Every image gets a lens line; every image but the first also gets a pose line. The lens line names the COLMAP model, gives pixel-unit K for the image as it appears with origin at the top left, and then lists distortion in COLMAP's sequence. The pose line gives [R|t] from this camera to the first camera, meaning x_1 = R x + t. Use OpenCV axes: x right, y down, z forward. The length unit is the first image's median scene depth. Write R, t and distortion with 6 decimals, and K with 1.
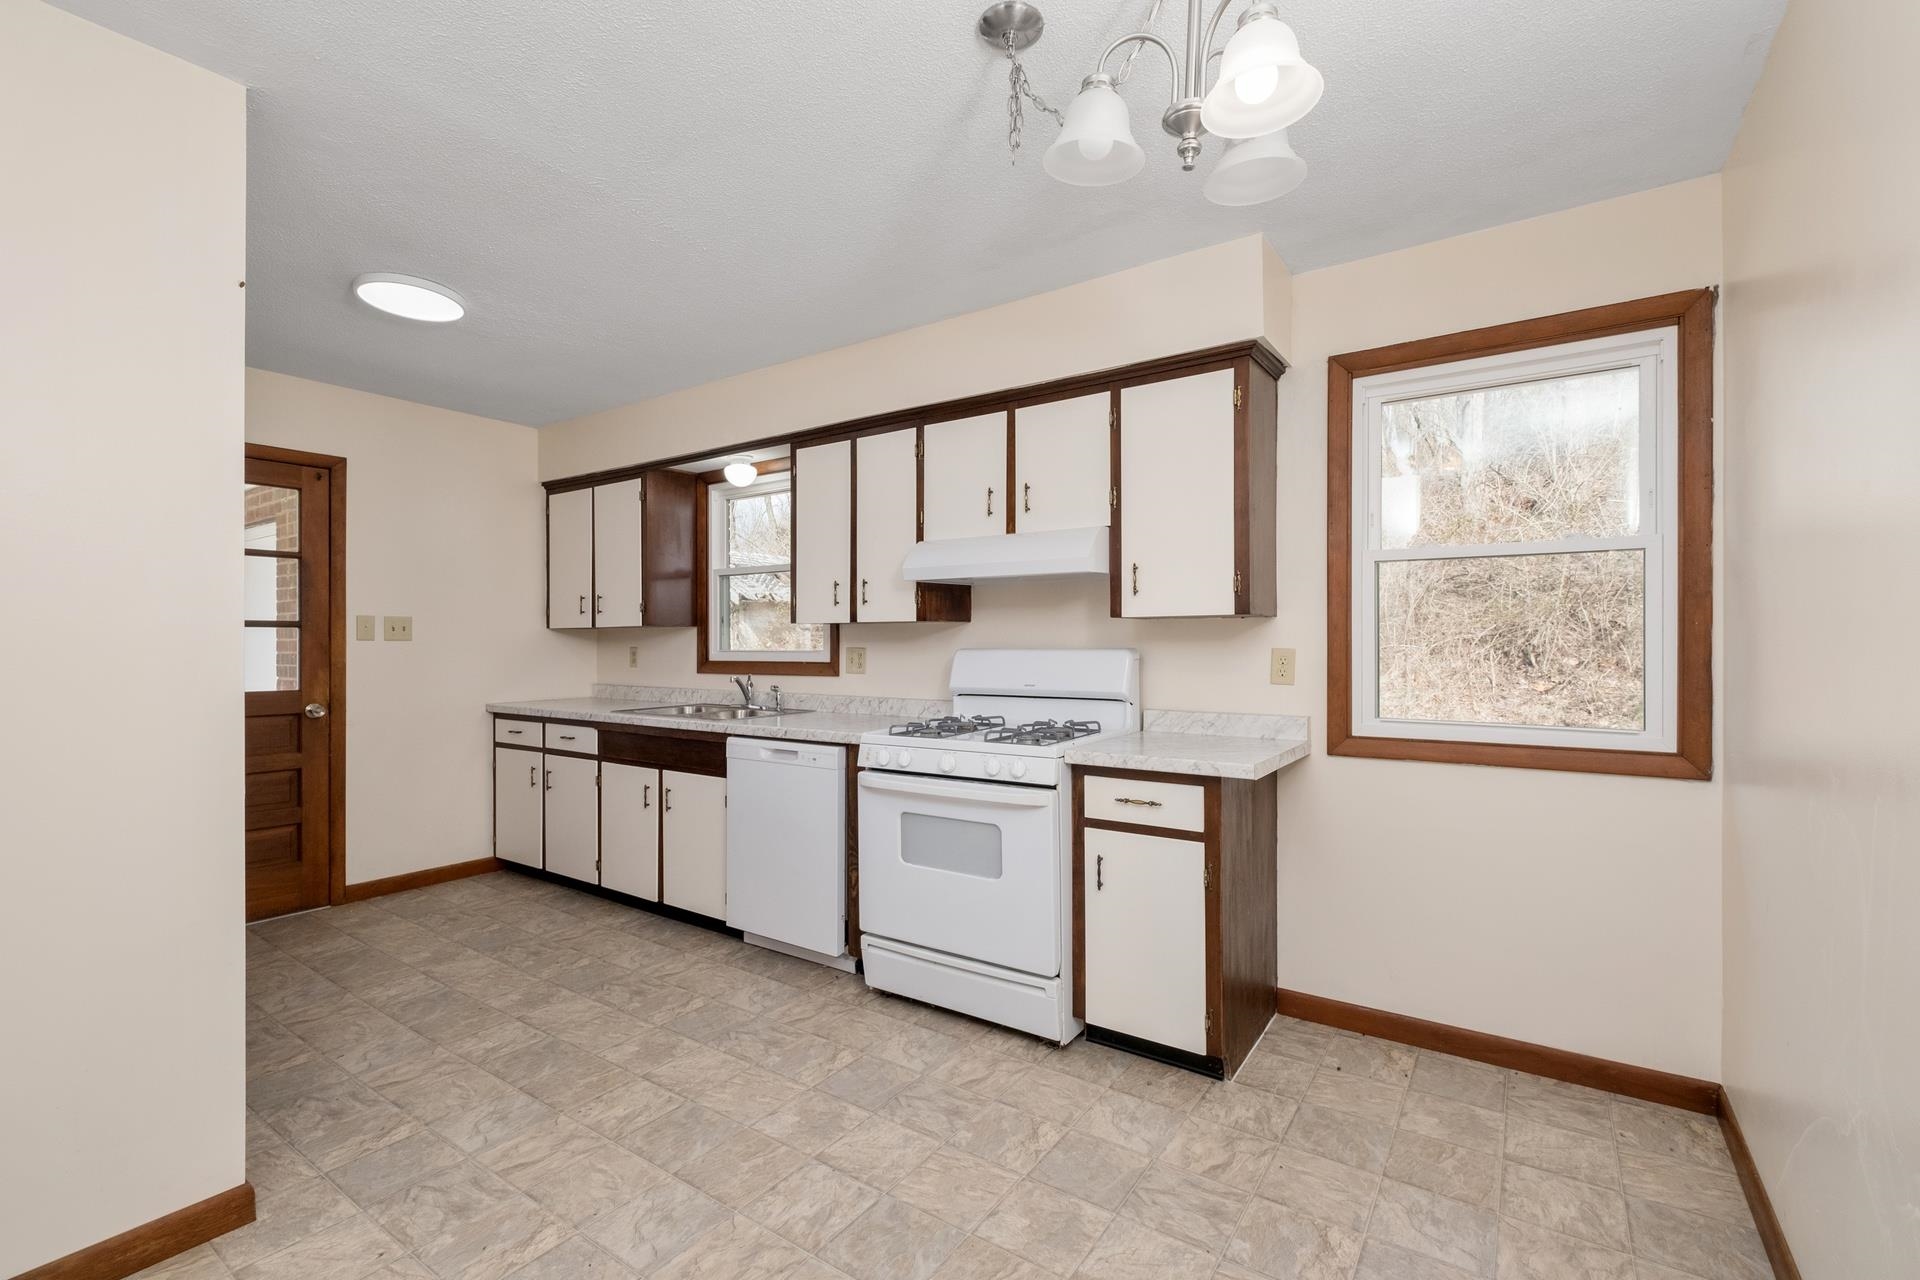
lens RADIAL K [[842.2, 0, 967.0], [0, 842.2, 640.5], [0, 0, 1]] dist [-0.010127, 0.000764]
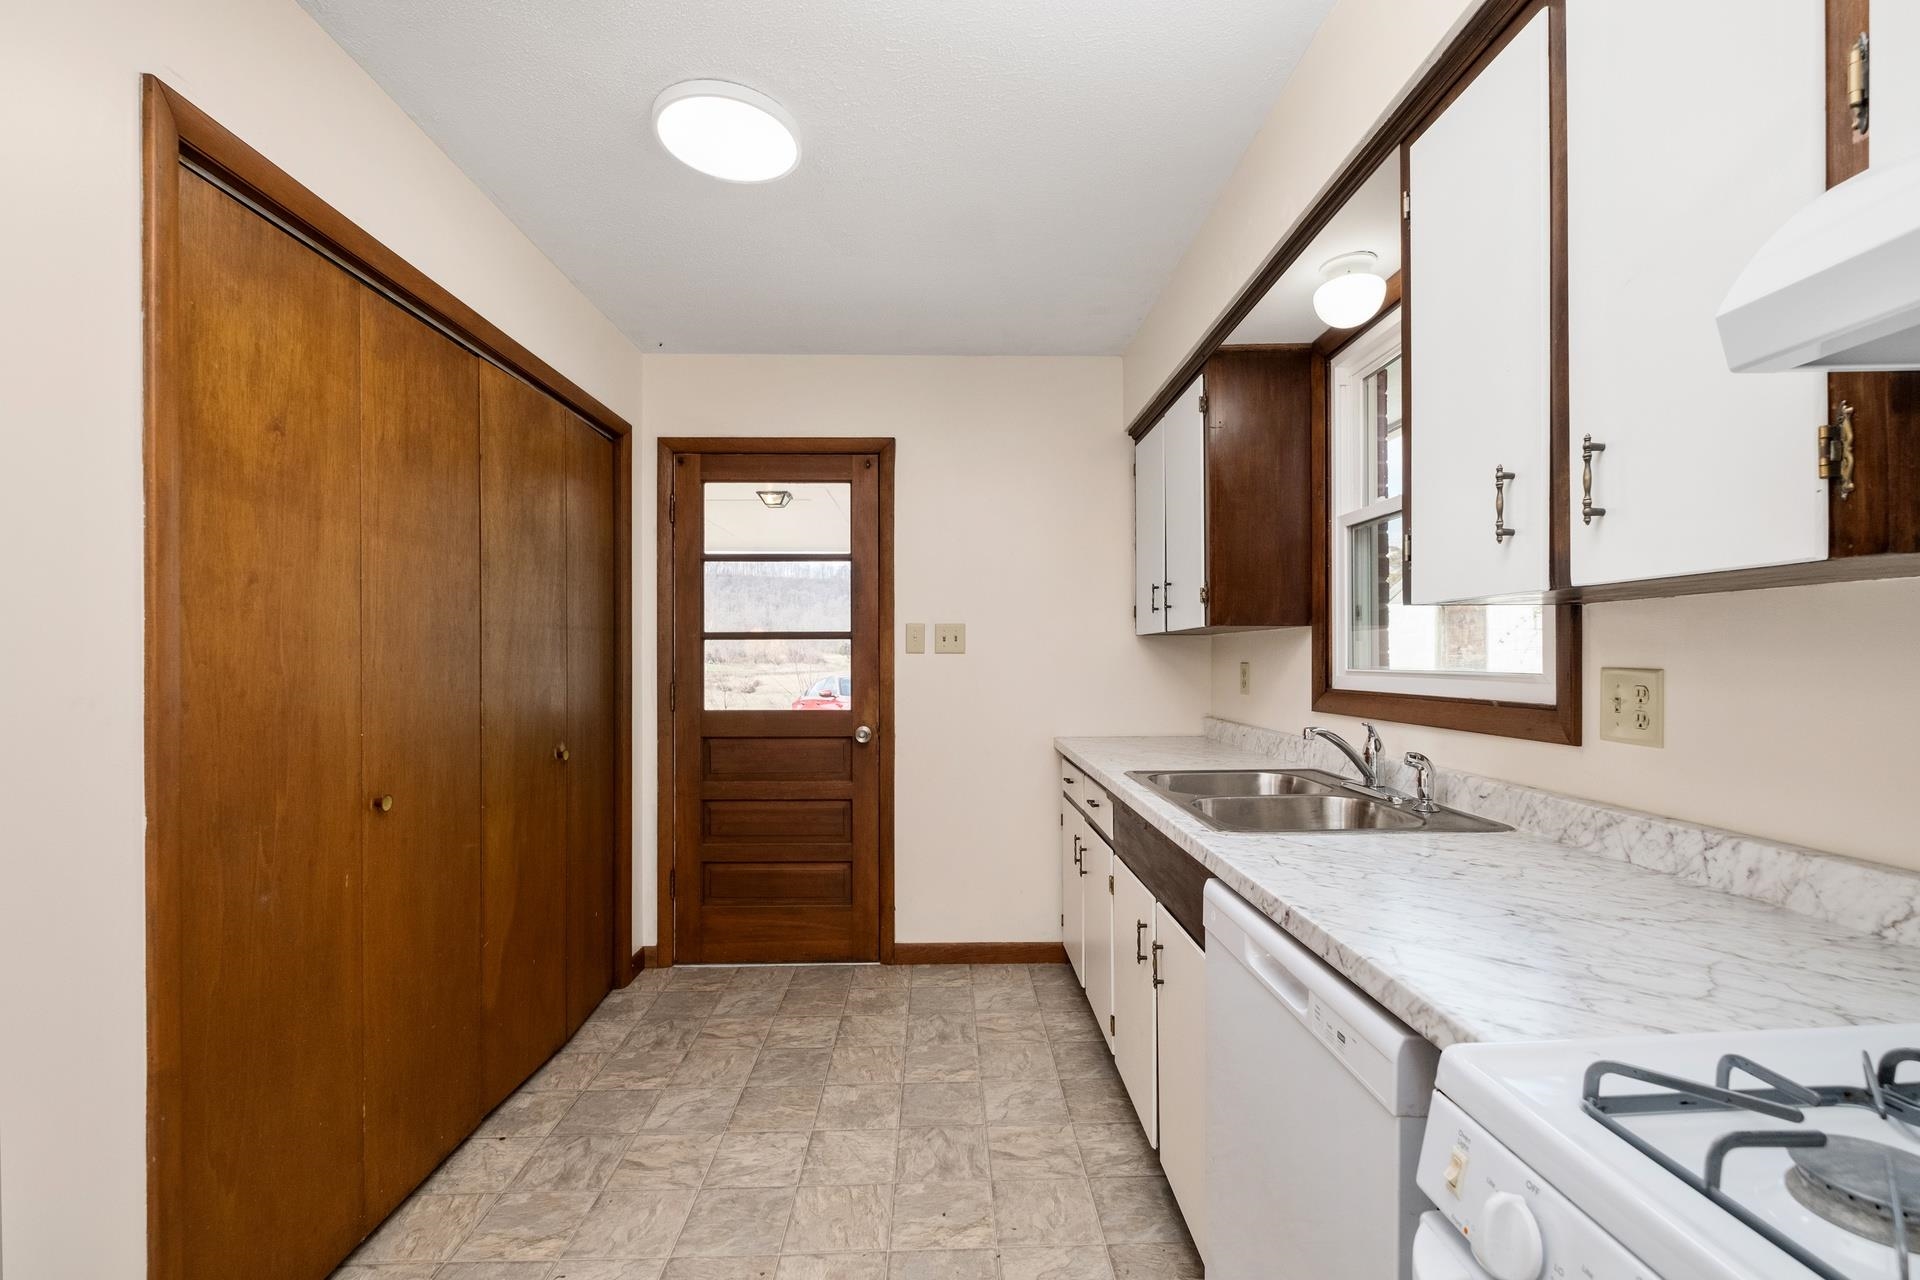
lens RADIAL K [[842.2, 0, 960.8], [0, 842.2, 656.4], [0, 0, 1]] dist [-0.010127, 0.000764]
pose [[0.586255, -0.001021, -0.810126, -0.013660], [0.005201, 0.999983, 0.002504, 0.001055], [0.810110, -0.005682, 0.586251, 0.565153]]
